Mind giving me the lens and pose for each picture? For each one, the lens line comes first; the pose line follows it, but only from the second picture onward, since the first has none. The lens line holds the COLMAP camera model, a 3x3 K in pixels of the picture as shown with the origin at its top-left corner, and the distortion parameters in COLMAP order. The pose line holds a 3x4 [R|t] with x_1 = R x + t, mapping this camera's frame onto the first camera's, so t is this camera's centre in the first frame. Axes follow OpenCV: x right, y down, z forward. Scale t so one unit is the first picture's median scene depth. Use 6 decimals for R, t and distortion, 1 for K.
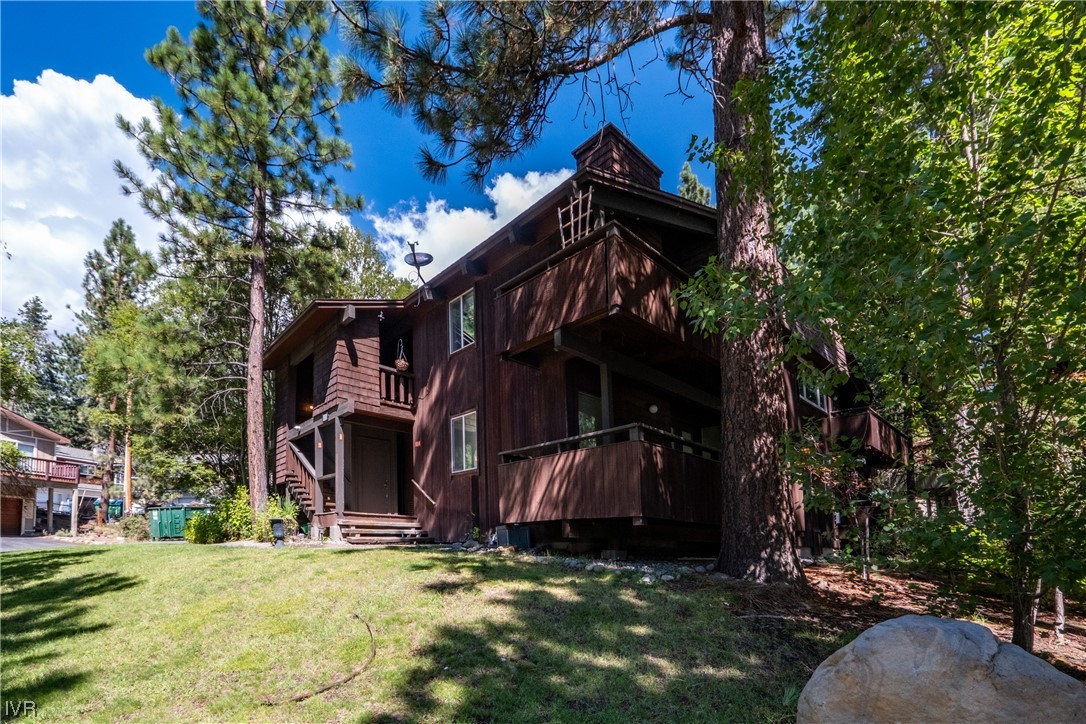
lens RADIAL K [[462.9, 0, 545.7], [0, 462.9, 656.2], [0, 0, 1]] dist [-0.000092, -0.000120]
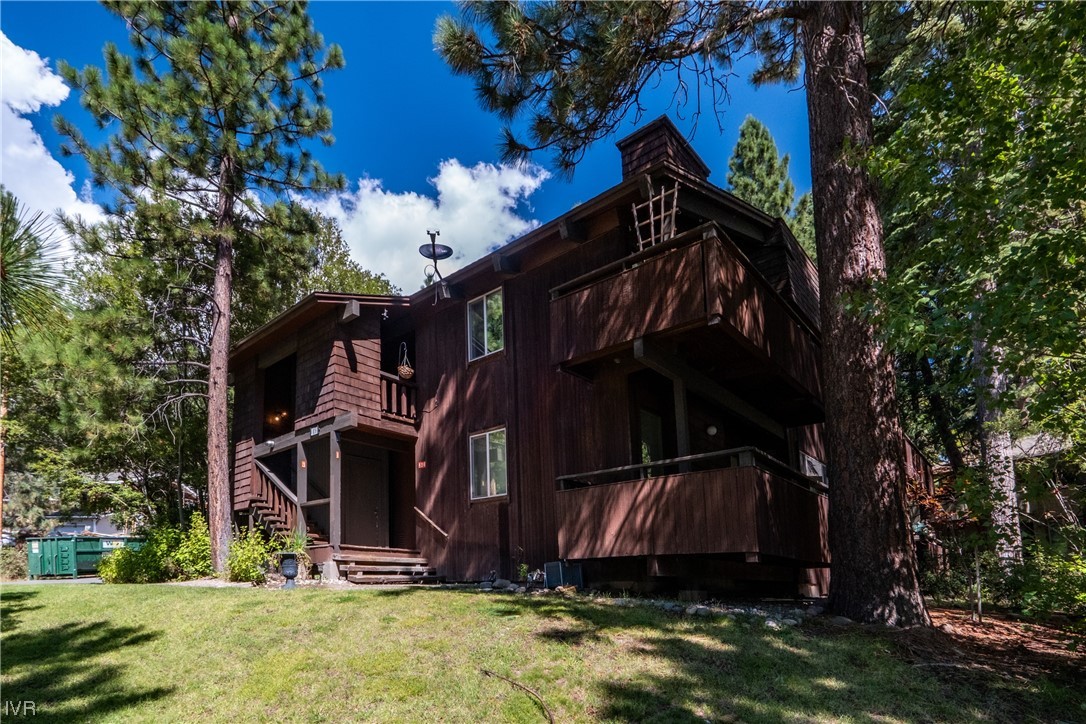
lens RADIAL K [[548.1, 0, 542.2], [0, 548.1, 692.1], [0, 0, 1]] dist [-0.002160, 0.000746]
pose [[0.995853, -0.019946, 0.088767, -0.168259], [0.023438, 0.998985, -0.038466, -0.005534], [-0.087910, 0.040387, 0.995309, 0.013563]]
